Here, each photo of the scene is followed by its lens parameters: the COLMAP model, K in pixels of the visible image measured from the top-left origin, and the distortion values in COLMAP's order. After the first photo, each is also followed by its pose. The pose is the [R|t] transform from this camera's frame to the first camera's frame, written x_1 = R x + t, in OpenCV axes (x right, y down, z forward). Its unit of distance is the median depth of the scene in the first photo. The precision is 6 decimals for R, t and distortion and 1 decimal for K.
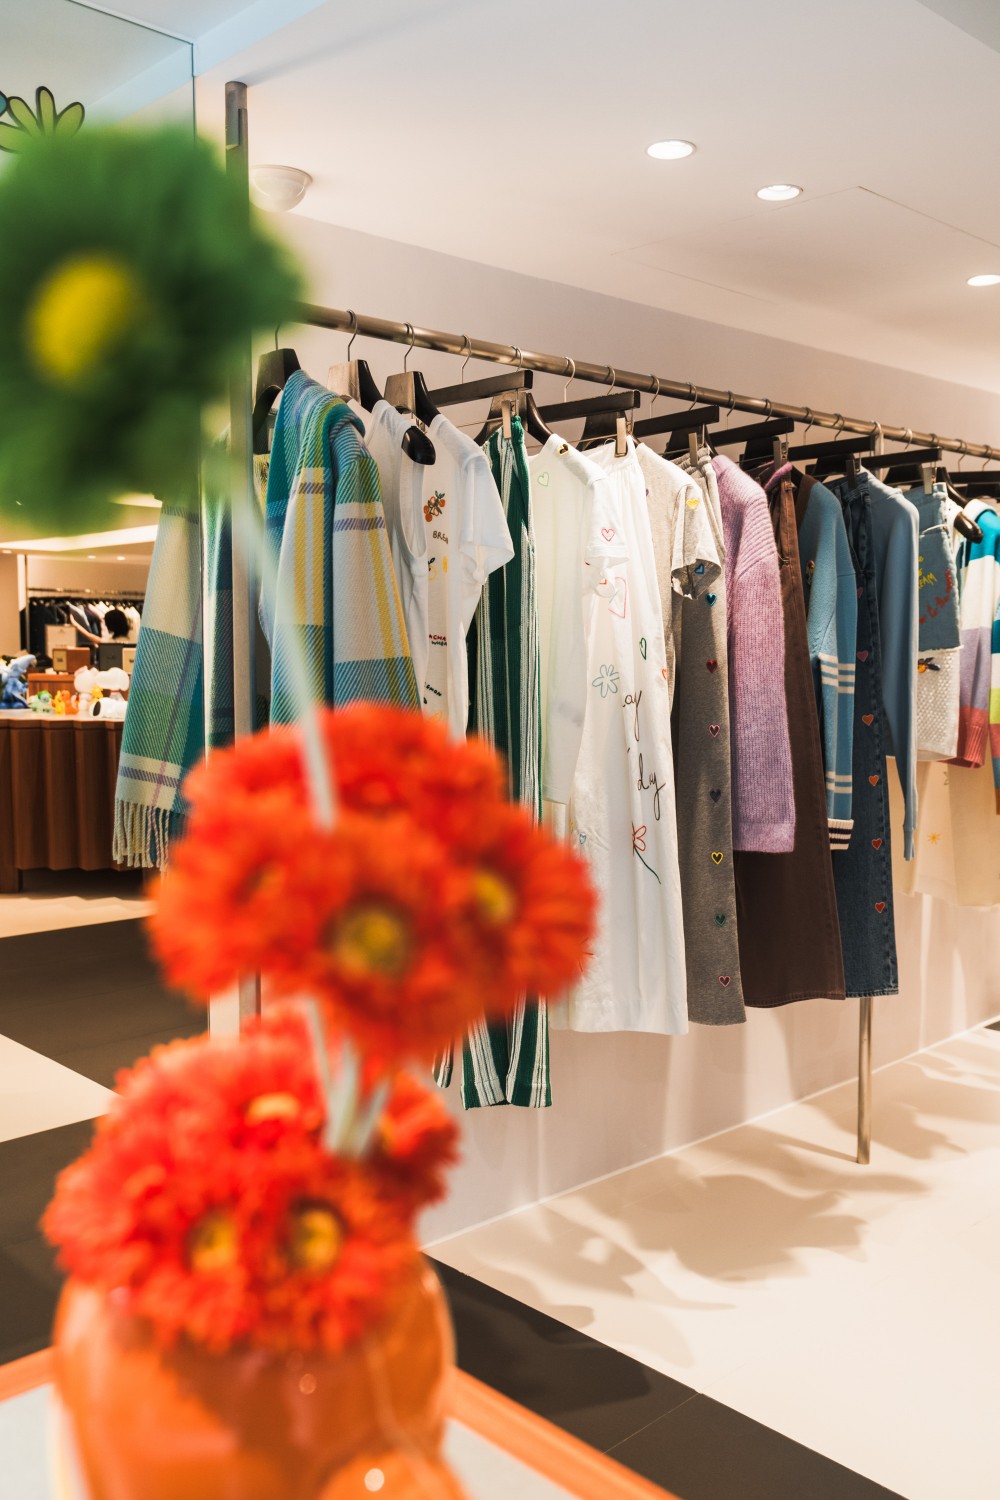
lens RADIAL K [[1327.4, 0, 517.6], [0, 1327.4, 791.9], [0, 0, 1]] dist [-0.013210, -0.032569]
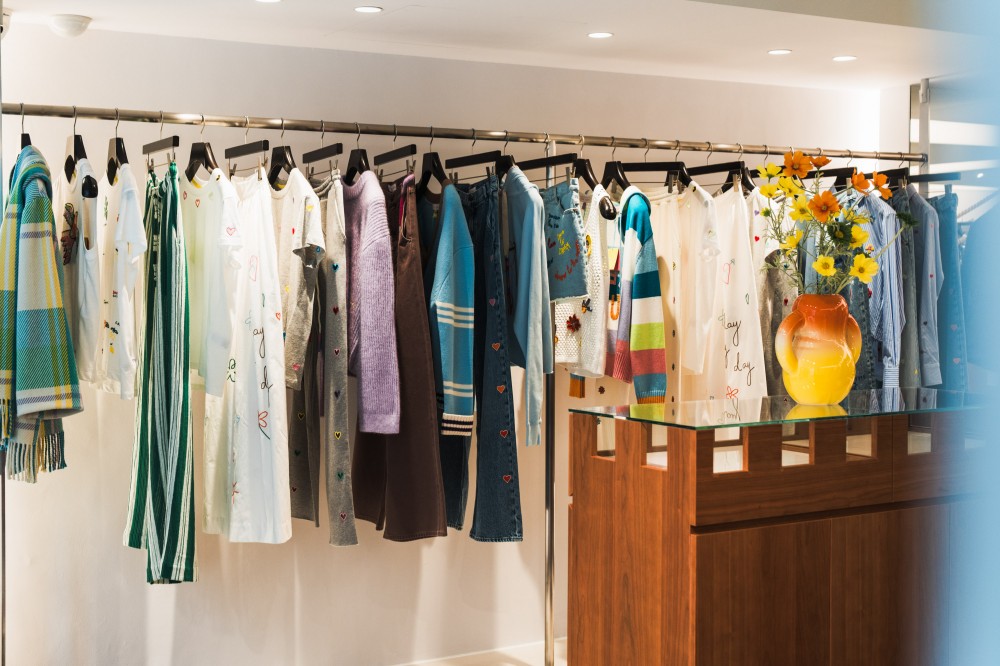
lens RADIAL K [[1340.1, 0, 471.9], [0, 1340.1, 363.2], [0, 0, 1]] dist [-0.000298, 0.000000]
pose [[0.978990, 0.007043, -0.203785, 0.582411], [-0.016598, 0.998839, -0.045216, 0.032018], [0.203230, 0.047649, 0.977971, -0.458375]]
